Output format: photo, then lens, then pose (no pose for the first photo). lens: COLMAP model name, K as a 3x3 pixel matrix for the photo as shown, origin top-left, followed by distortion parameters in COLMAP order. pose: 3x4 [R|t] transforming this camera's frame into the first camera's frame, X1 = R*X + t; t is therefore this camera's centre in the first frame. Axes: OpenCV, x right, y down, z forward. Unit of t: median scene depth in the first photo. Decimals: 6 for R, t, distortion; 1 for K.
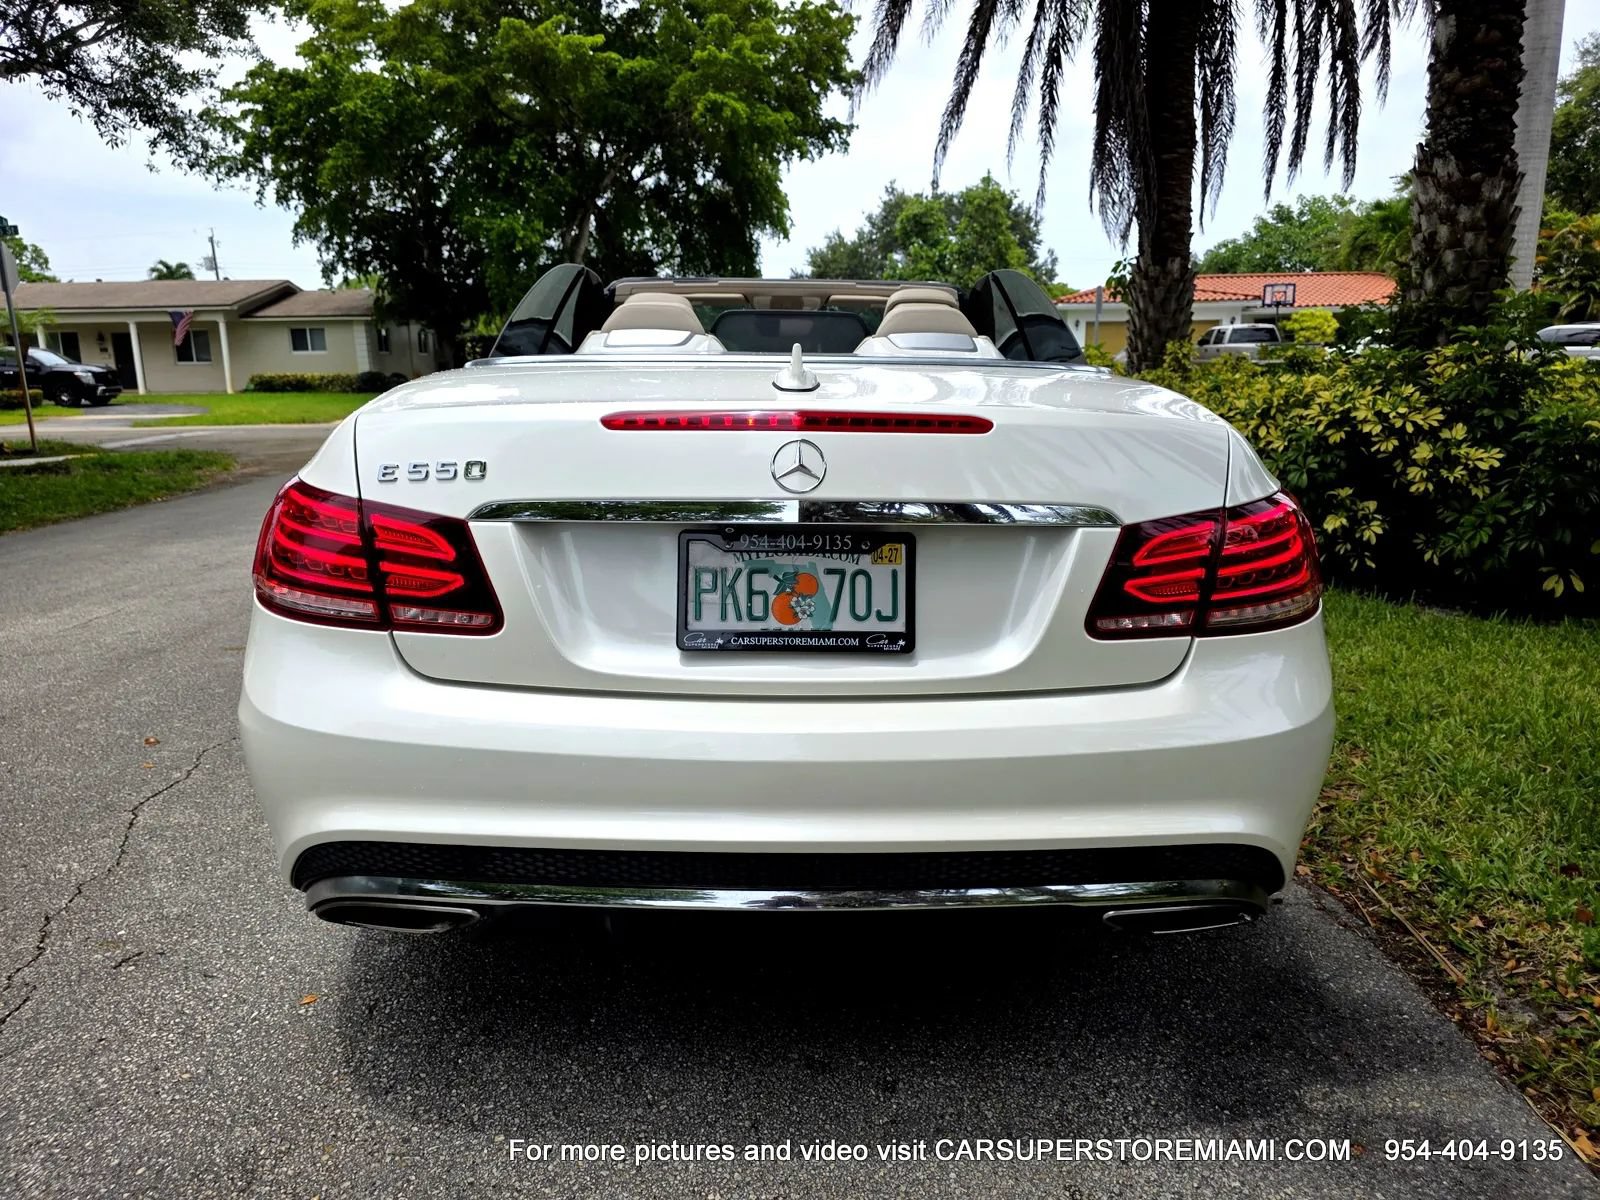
lens RADIAL K [[1092.2, 0, 799.2], [0, 1092.2, 601.2], [0, 0, 1]] dist [0.039099, -0.036020]
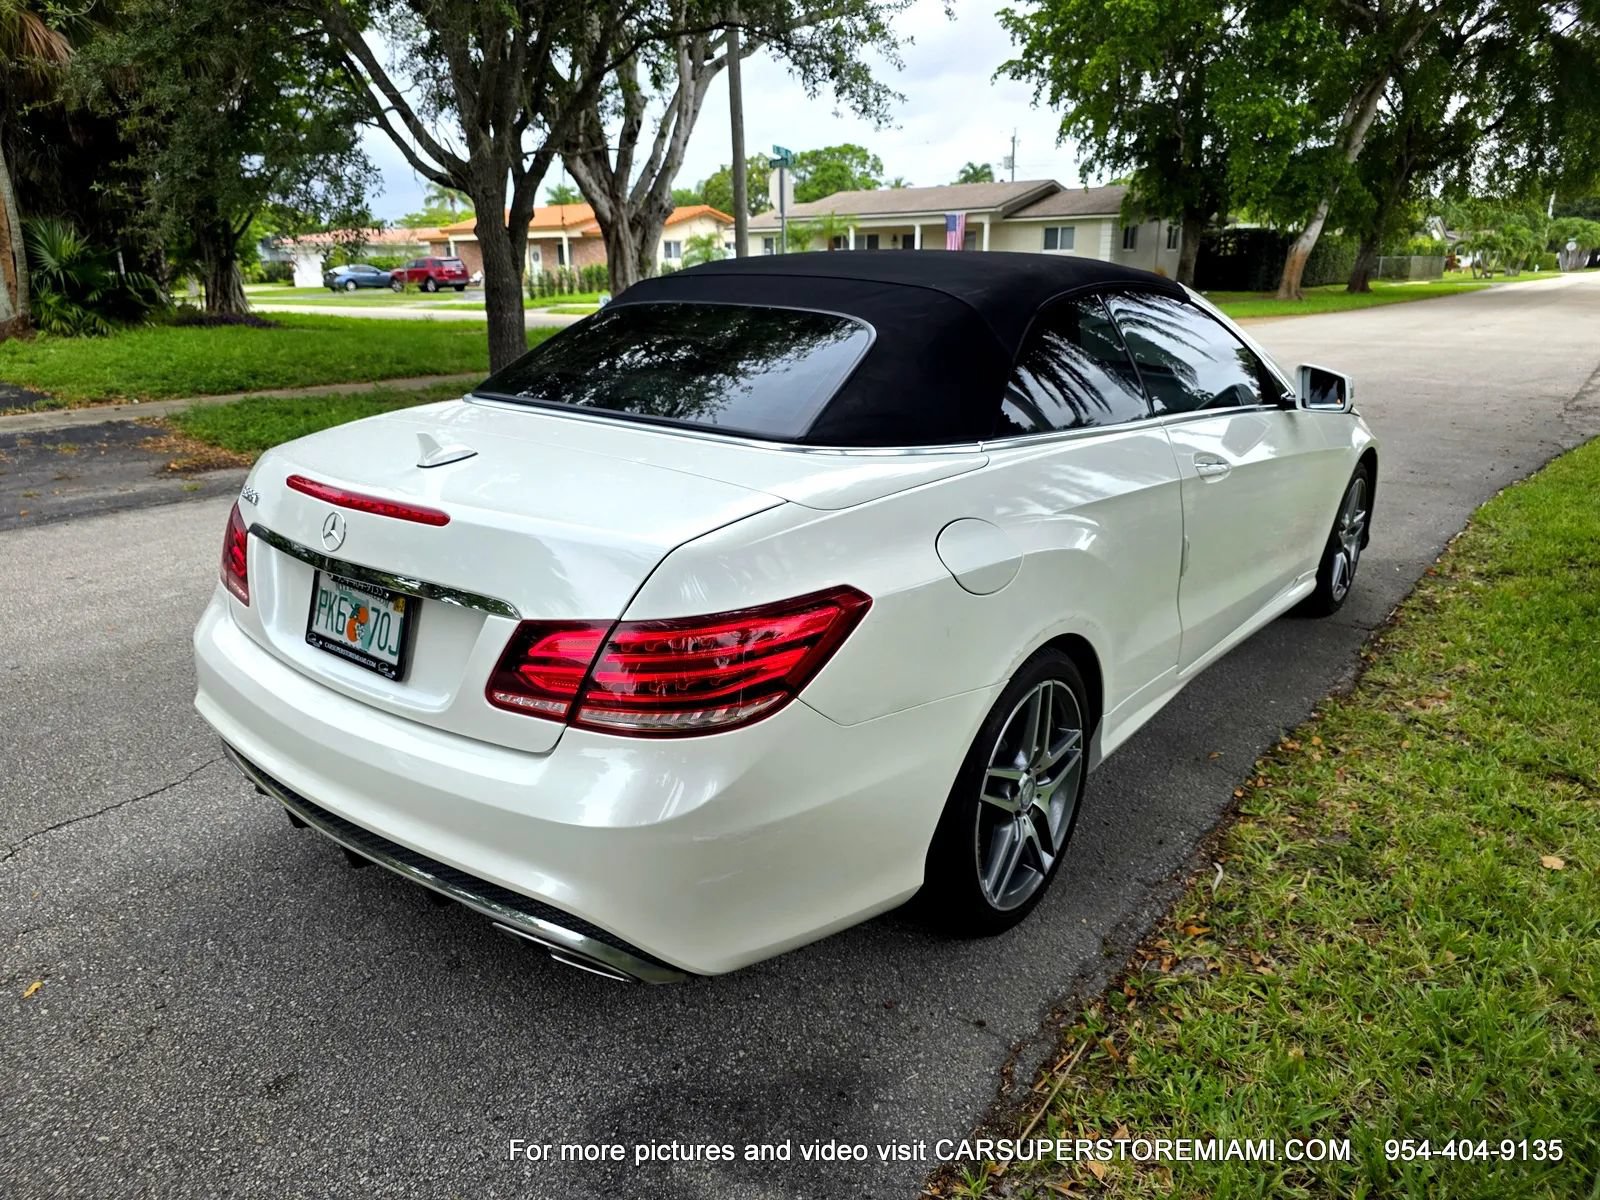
lens RADIAL K [[1092.2, 0, 784.5], [0, 1092.2, 606.0], [0, 0, 1]] dist [0.039099, -0.036020]
pose [[0.773369, 0.195734, -0.602984, 0.371705], [-0.134873, 0.980168, 0.145187, -0.089167], [0.619444, -0.030957, 0.784431, 0.073244]]
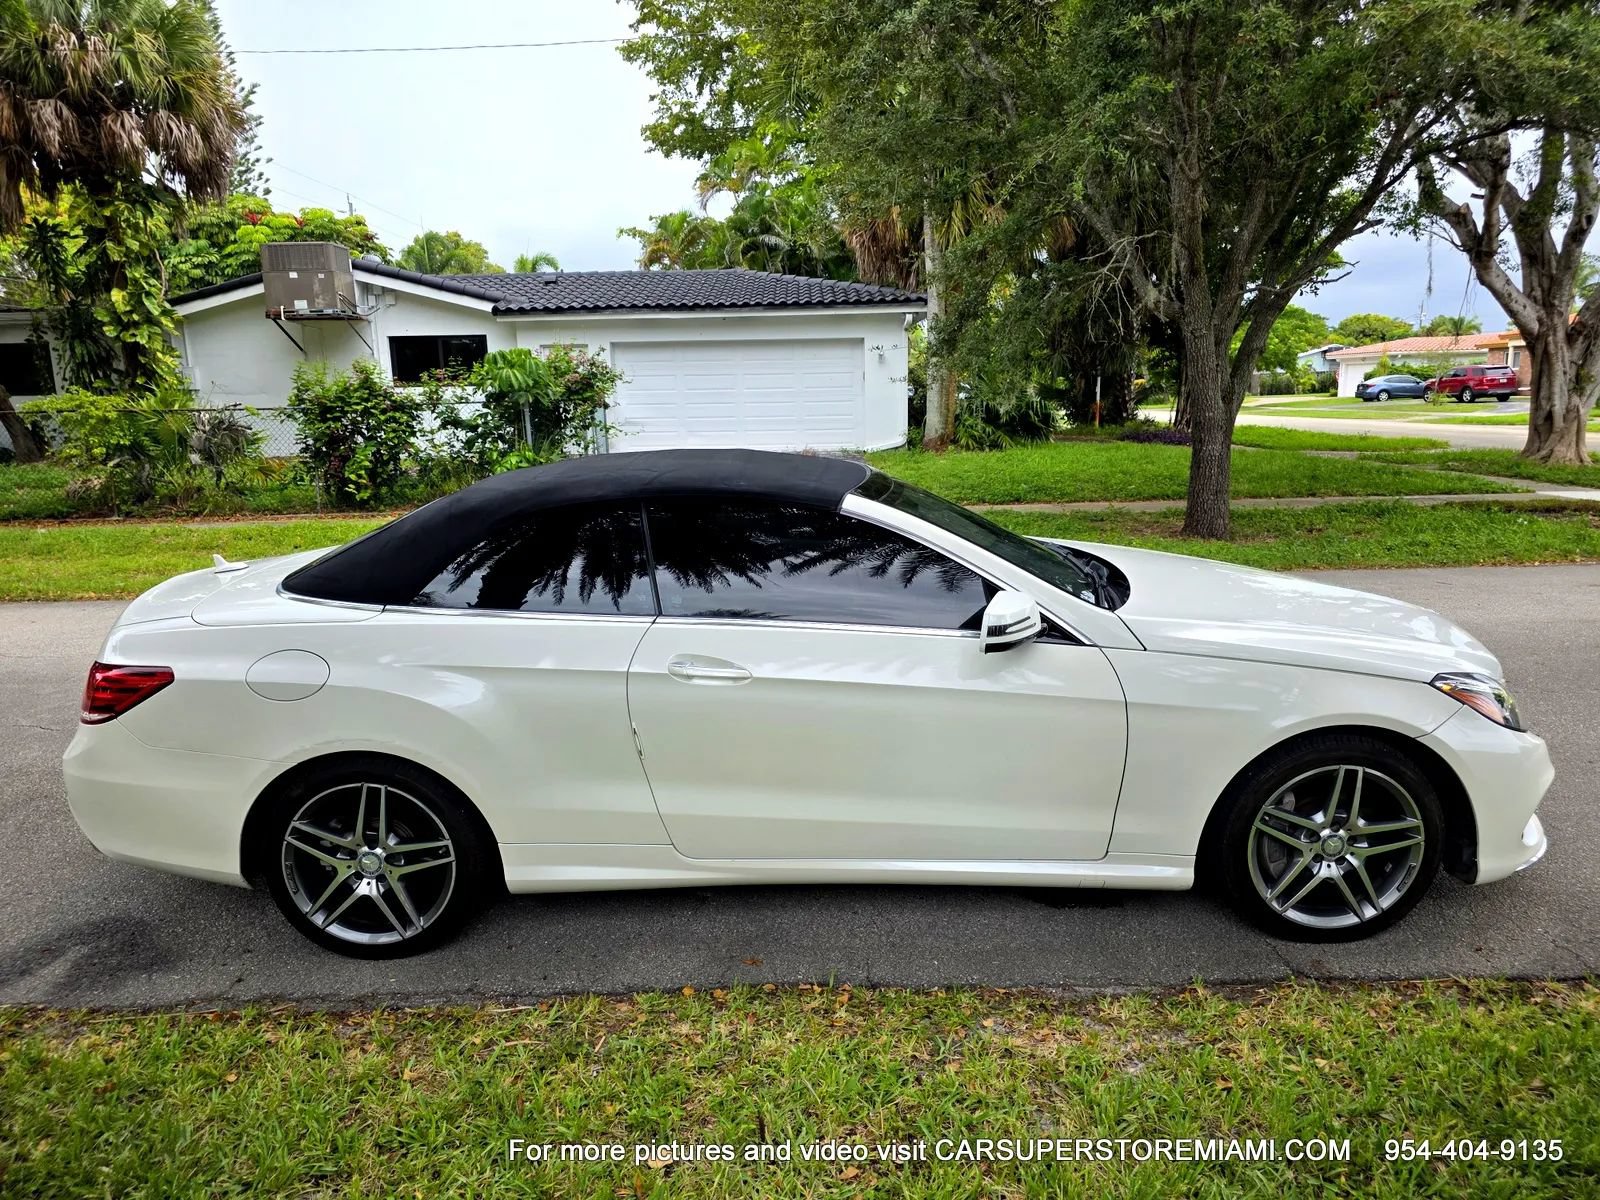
lens RADIAL K [[1092.2, 0, 805.5], [0, 1092.2, 603.0], [0, 0, 1]] dist [0.039099, -0.036020]
pose [[-0.009539, 0.205058, -0.978703, 0.787874], [-0.183068, 0.961848, 0.203311, -0.282291], [0.983054, 0.181109, 0.028364, 0.715157]]
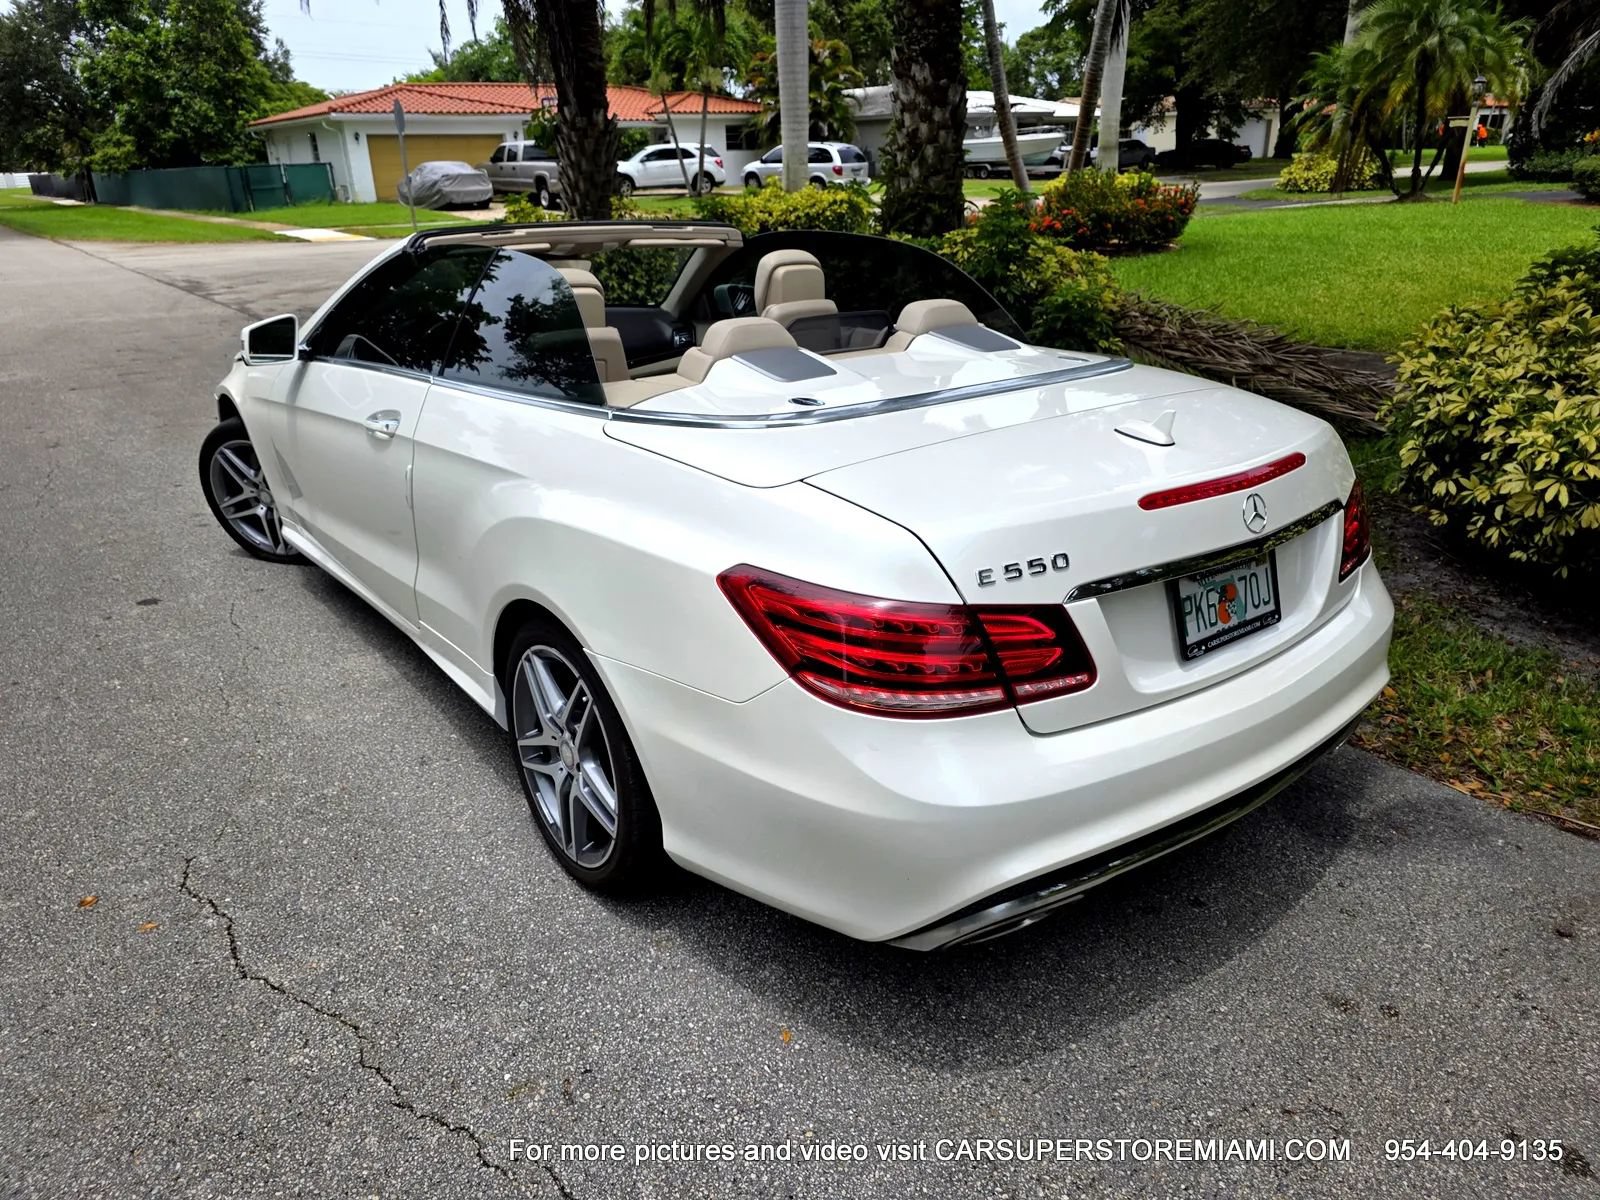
lens RADIAL K [[1092.2, 0, 790.7], [0, 1092.2, 610.8], [0, 0, 1]] dist [0.039099, -0.036020]
pose [[0.802956, -0.234787, 0.547848, -0.360503], [0.137934, 0.967393, 0.212424, -0.108636], [-0.579858, -0.095000, 0.809159, 0.058088]]
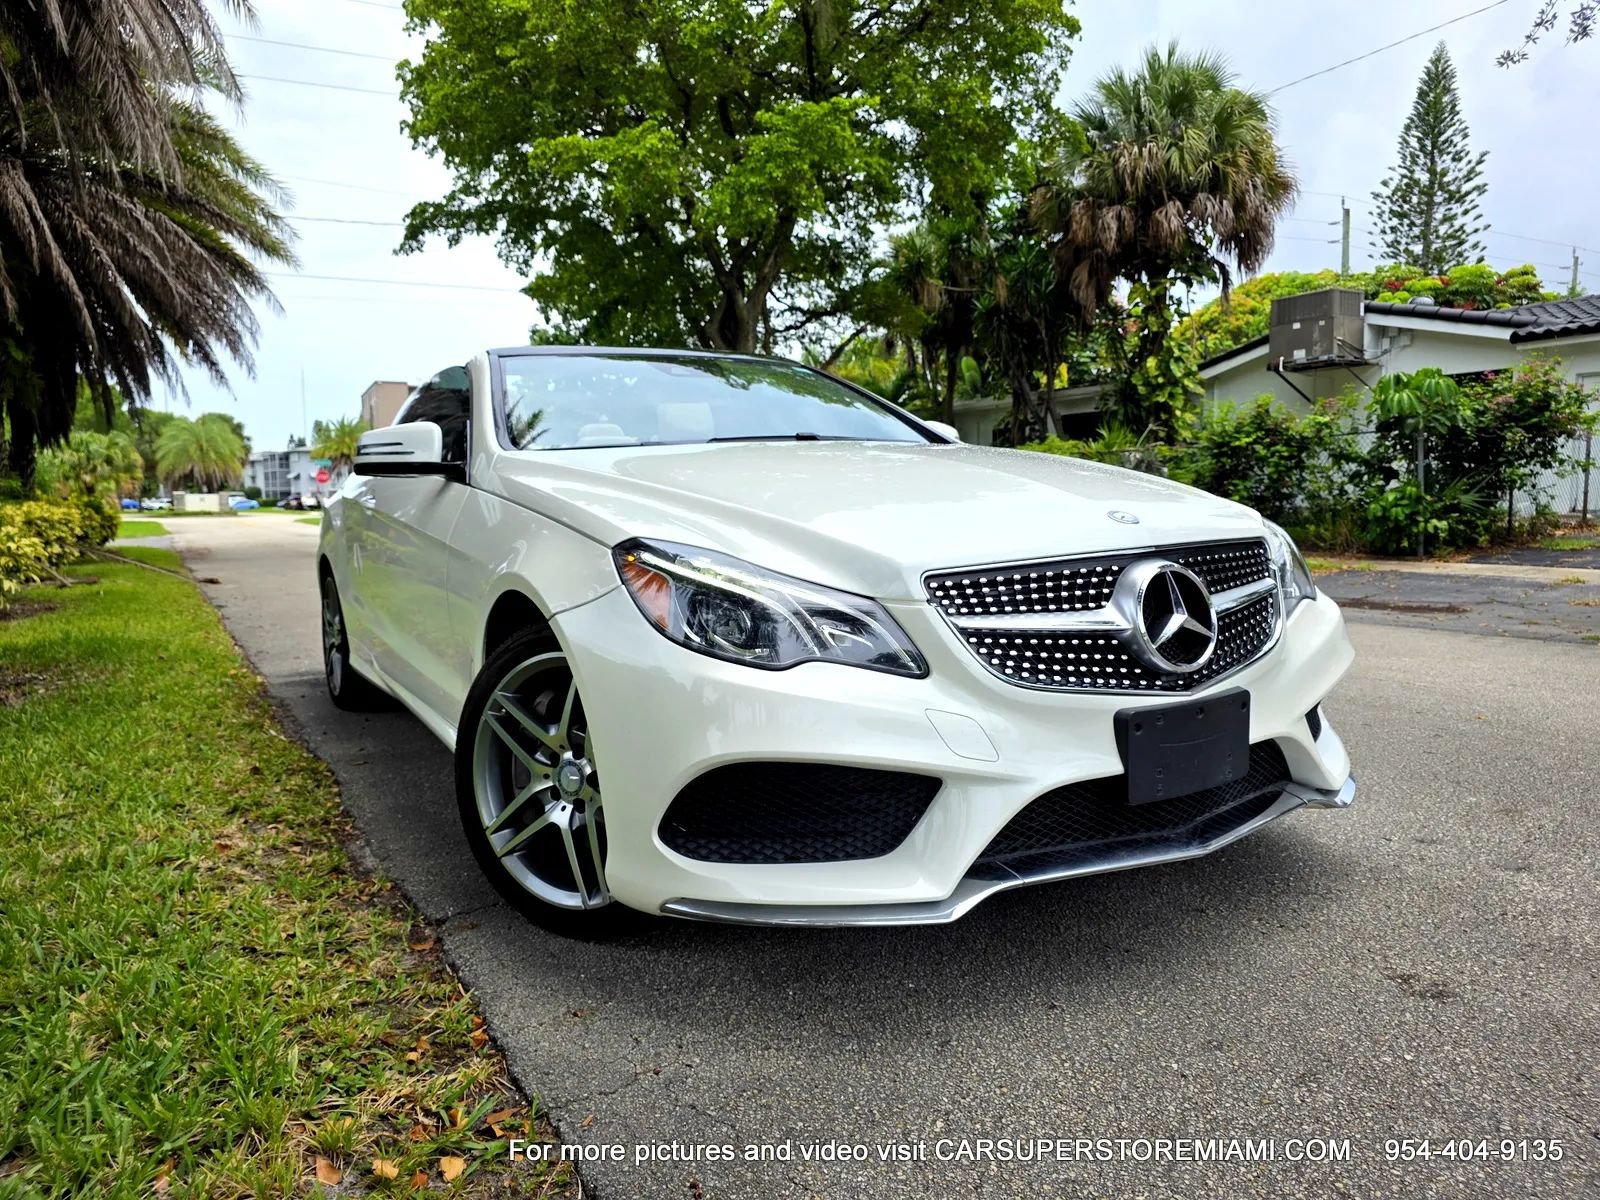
lens RADIAL K [[1092.2, 0, 791.5], [0, 1092.2, 595.9], [0, 0, 1]] dist [0.039099, -0.036020]
pose [[-0.868574, 0.069202, -0.490704, 0.307300], [-0.074841, 0.960527, 0.267931, -0.266188], [0.489875, 0.269443, -0.829110, 1.463638]]
